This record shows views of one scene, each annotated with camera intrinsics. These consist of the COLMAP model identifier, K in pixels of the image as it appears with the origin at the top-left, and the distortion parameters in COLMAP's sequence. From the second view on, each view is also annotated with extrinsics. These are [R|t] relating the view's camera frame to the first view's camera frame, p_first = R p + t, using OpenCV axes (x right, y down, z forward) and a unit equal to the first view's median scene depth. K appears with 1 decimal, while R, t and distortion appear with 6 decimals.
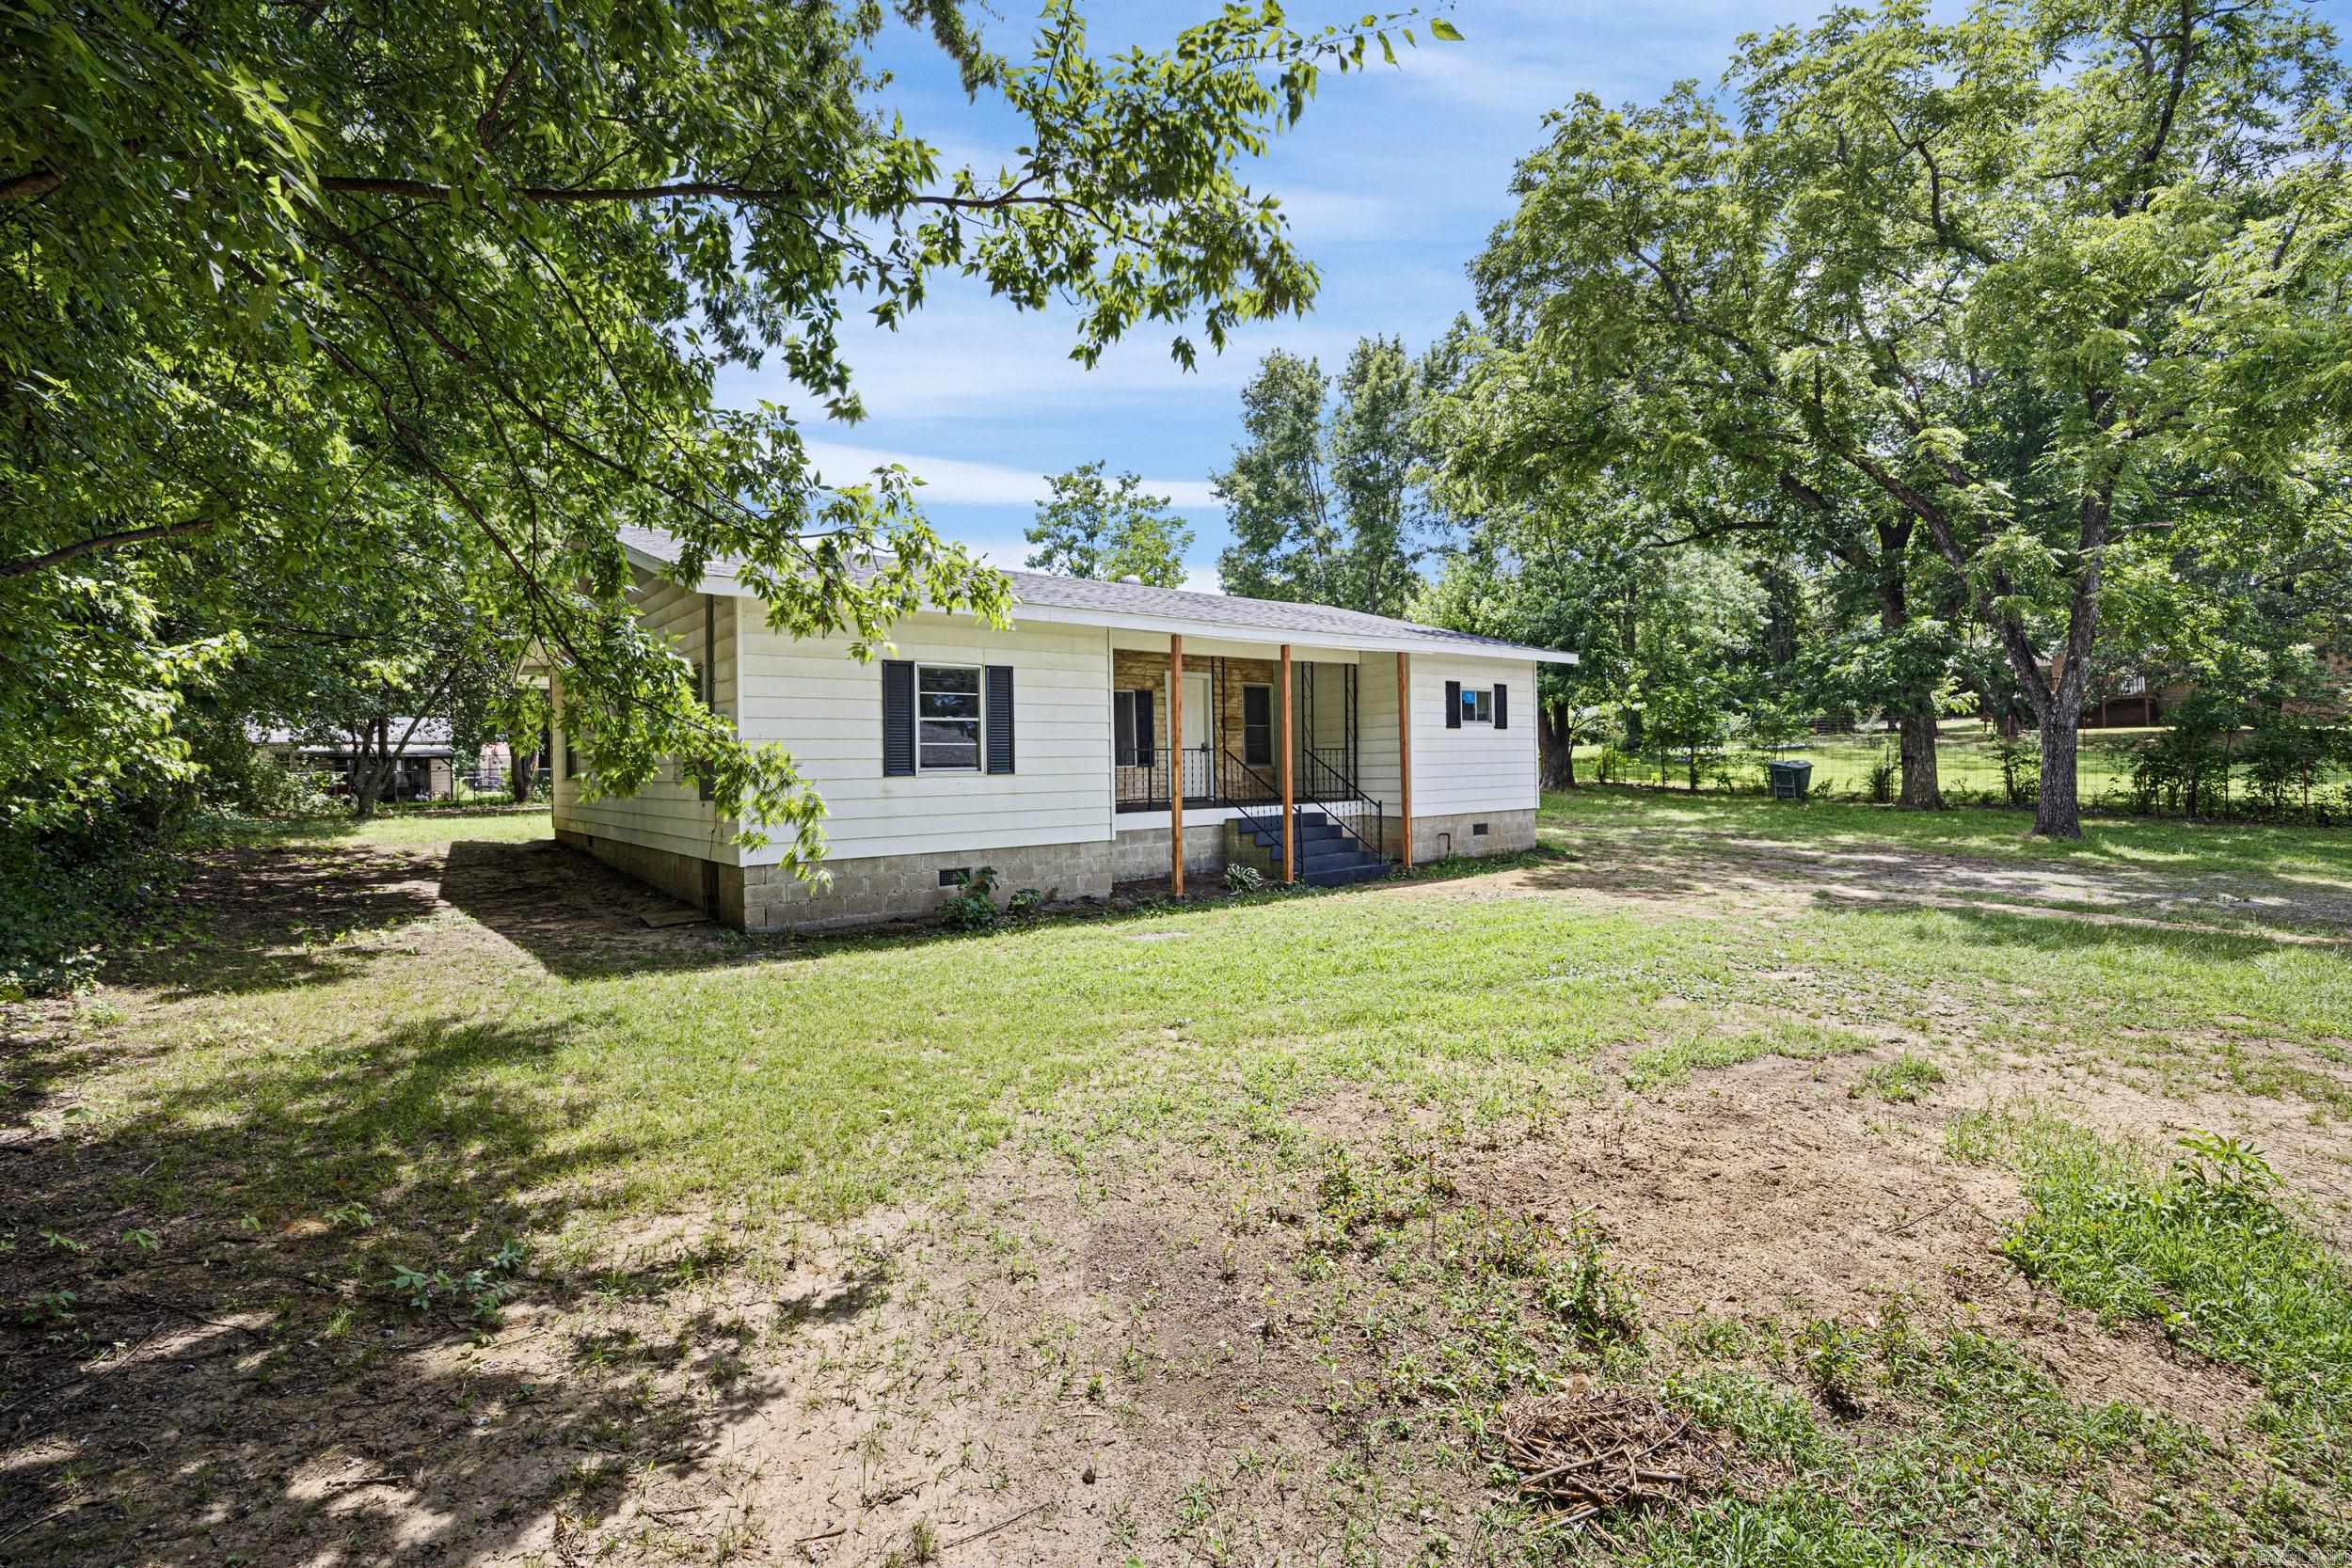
lens RADIAL K [[1062.3, 0, 1195.5], [0, 1062.3, 763.3], [0, 0, 1]] dist [-0.016323, 0.000955]
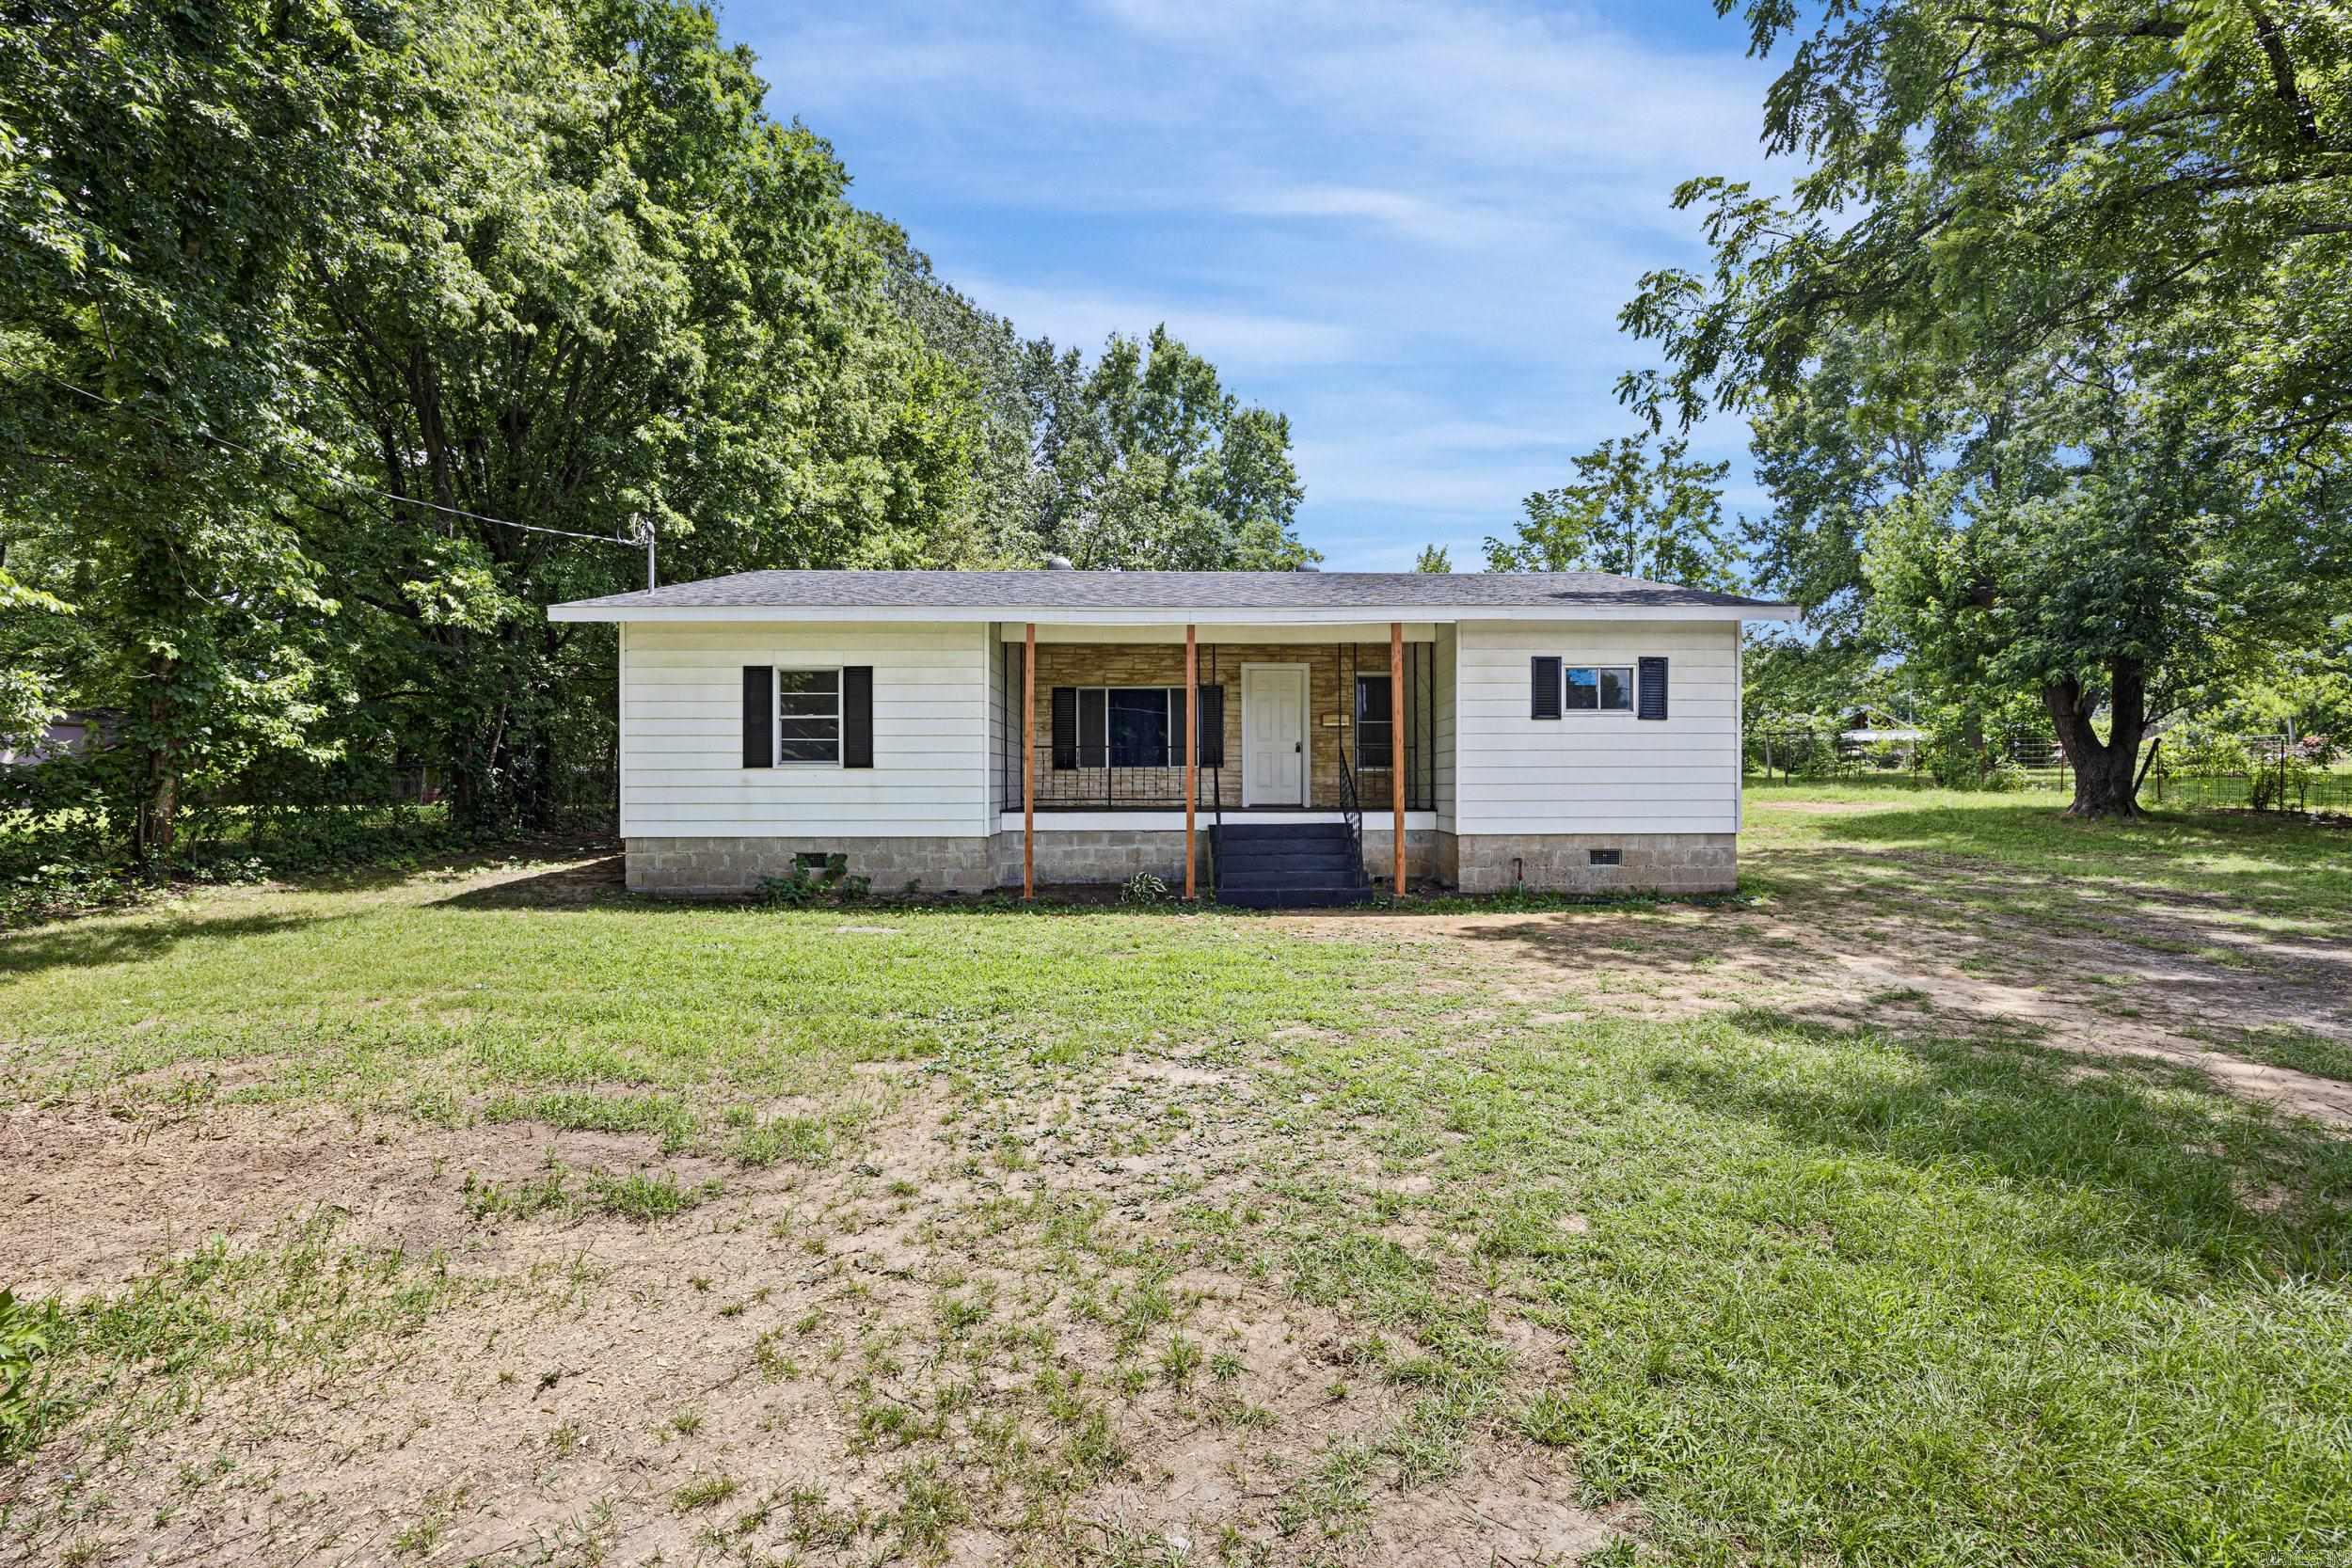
lens RADIAL K [[1062.3, 0, 1185.4], [0, 1062.3, 796.5], [0, 0, 1]] dist [-0.016323, 0.000955]
pose [[0.787089, 0.022151, -0.616441, 0.704397], [-0.011894, 0.999714, 0.020736, 0.012394], [0.616724, -0.008989, 0.787128, 0.349466]]
